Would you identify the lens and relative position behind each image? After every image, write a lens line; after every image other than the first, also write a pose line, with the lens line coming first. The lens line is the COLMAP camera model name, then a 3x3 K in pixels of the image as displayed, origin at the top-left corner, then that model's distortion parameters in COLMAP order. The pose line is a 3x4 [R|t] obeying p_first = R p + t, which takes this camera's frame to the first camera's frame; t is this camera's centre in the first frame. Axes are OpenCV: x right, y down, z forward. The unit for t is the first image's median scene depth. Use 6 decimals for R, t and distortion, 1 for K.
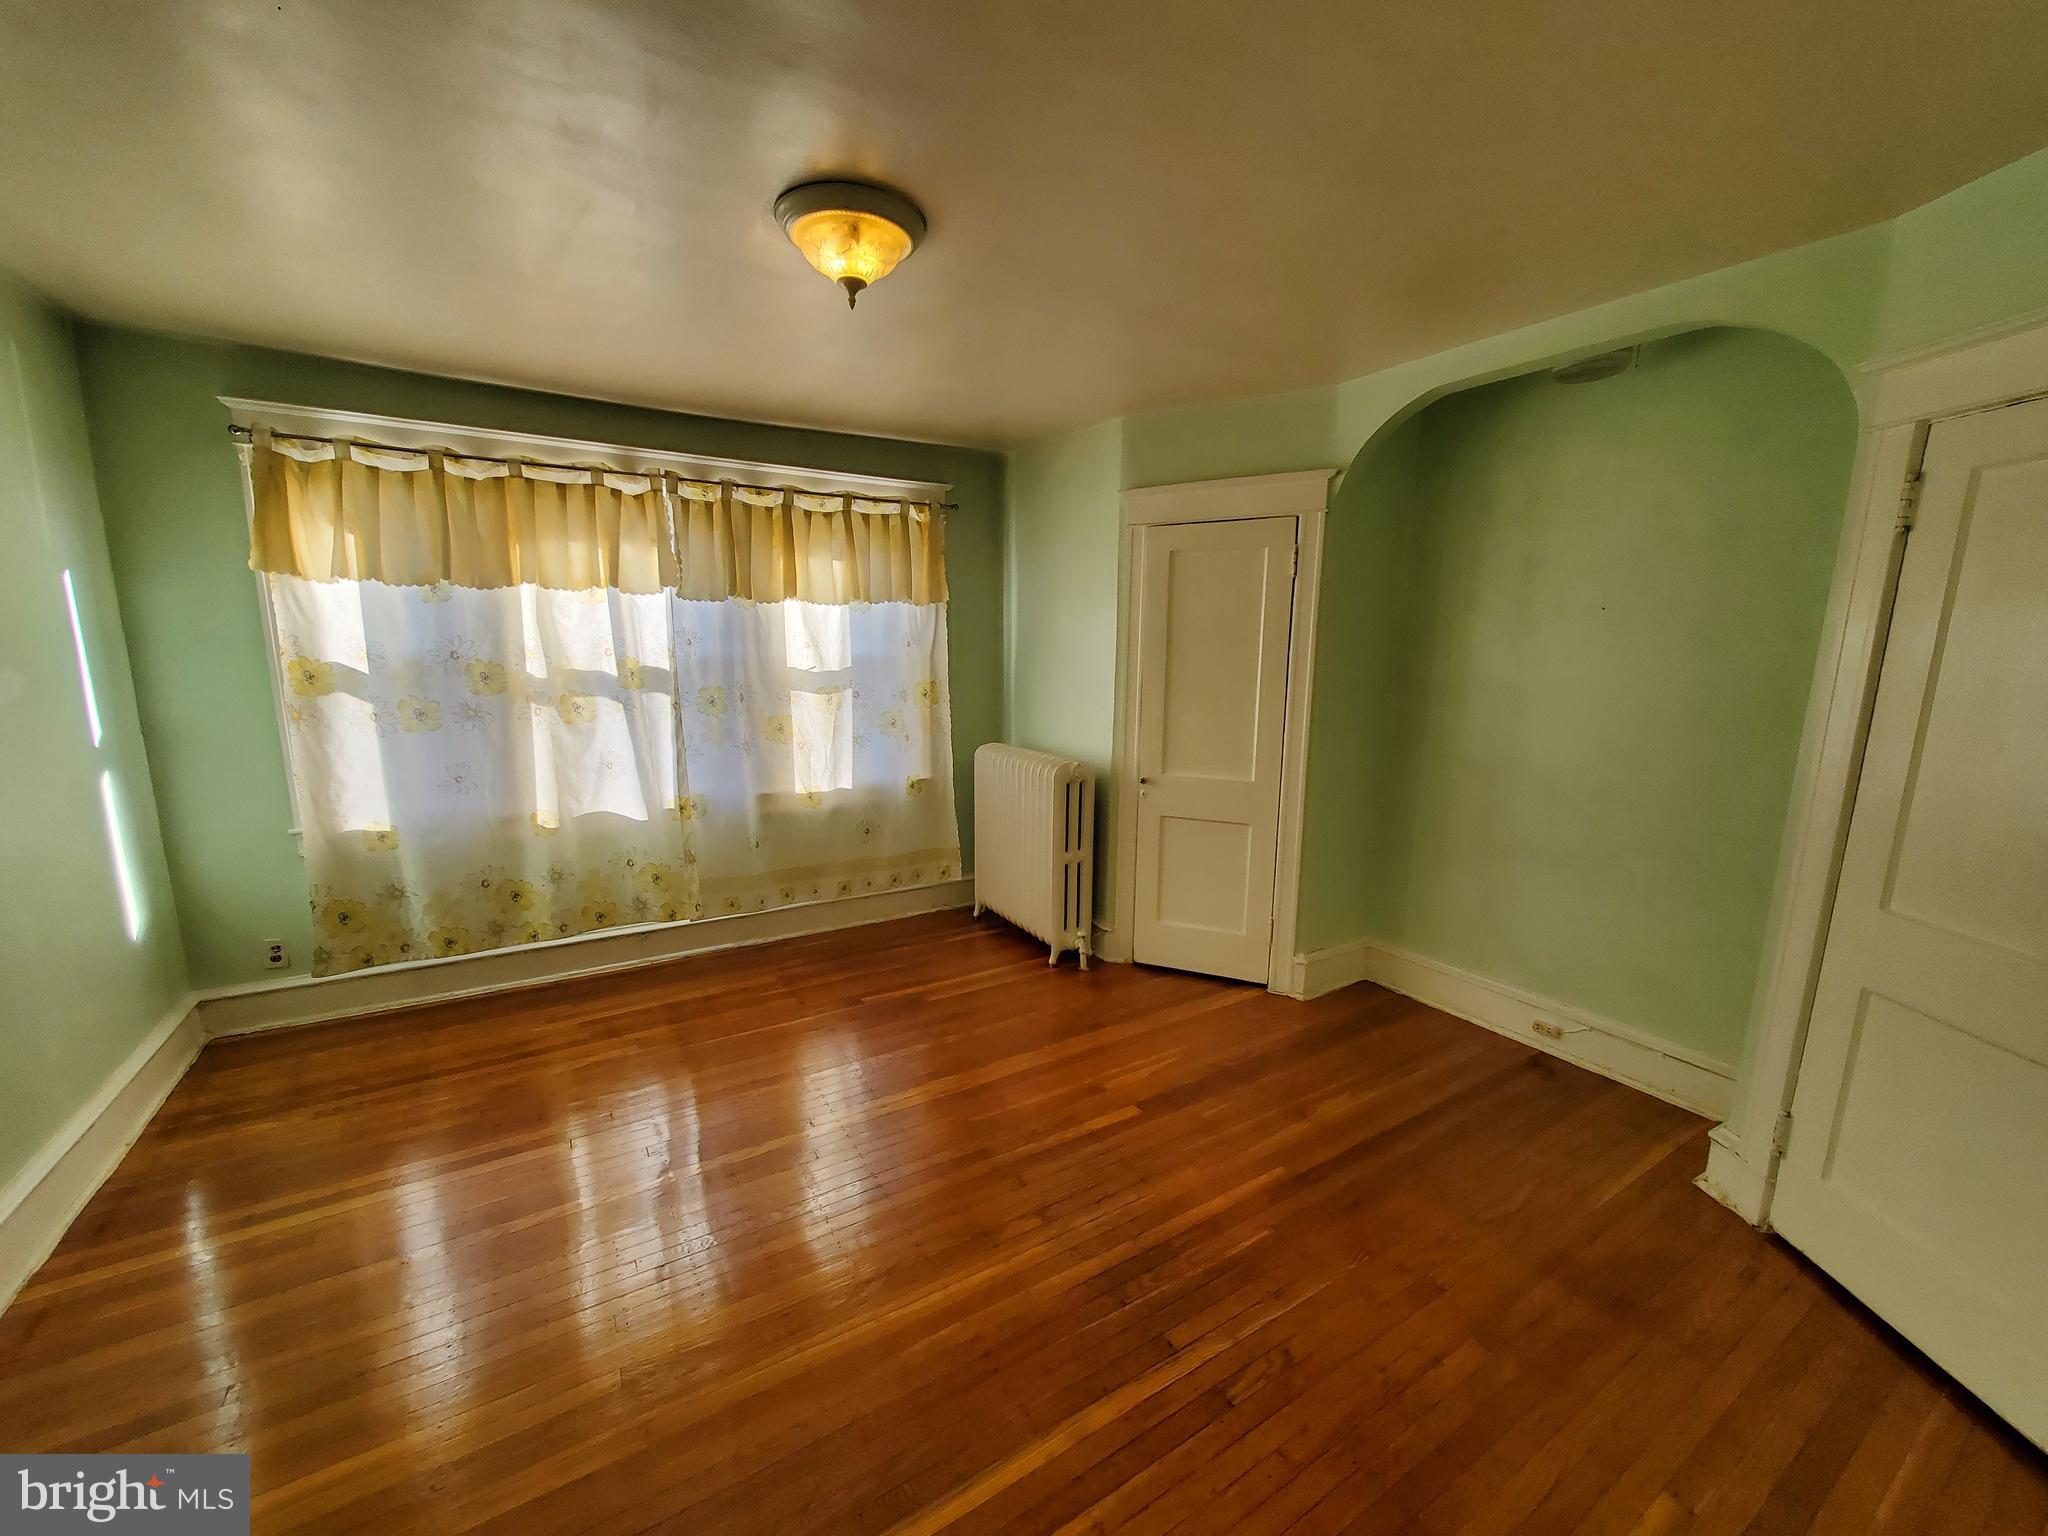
lens RADIAL K [[810.7, 0, 1016.1], [0, 810.7, 771.7], [0, 0, 1]] dist [0.002699, -0.001378]
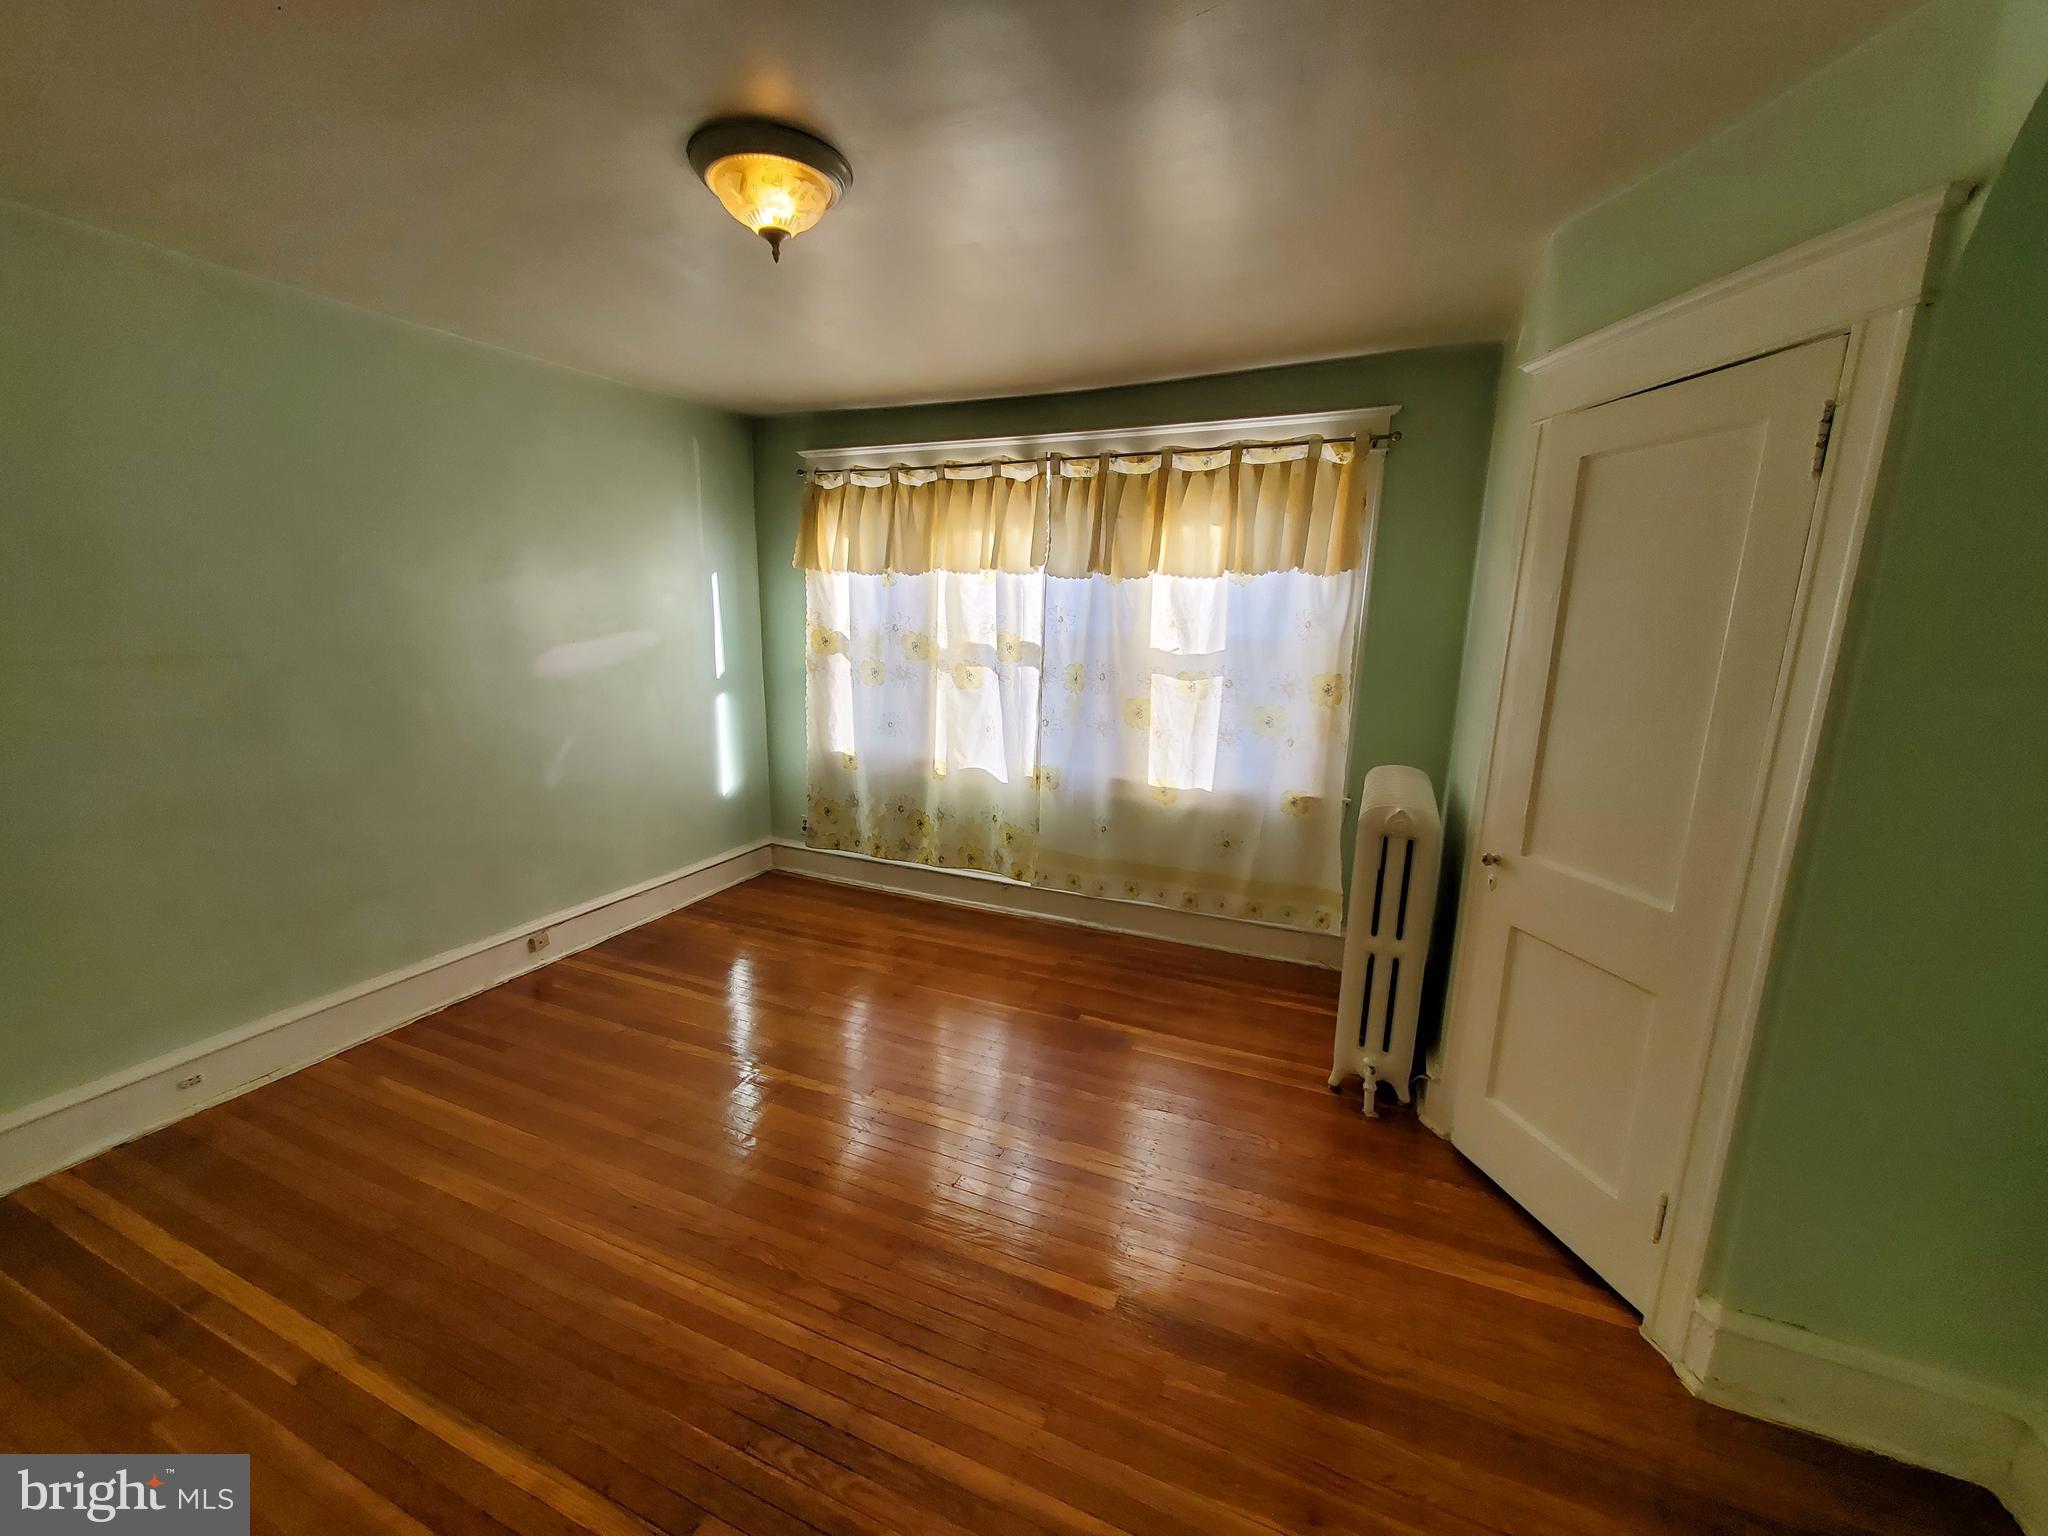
lens RADIAL K [[810.7, 0, 1015.4], [0, 810.7, 776.0], [0, 0, 1]] dist [0.002699, -0.001378]
pose [[0.571971, 0.163029, -0.803910, 0.456792], [-0.140988, 0.985004, 0.099443, -0.063681], [0.808067, 0.056463, 0.586379, 0.394153]]
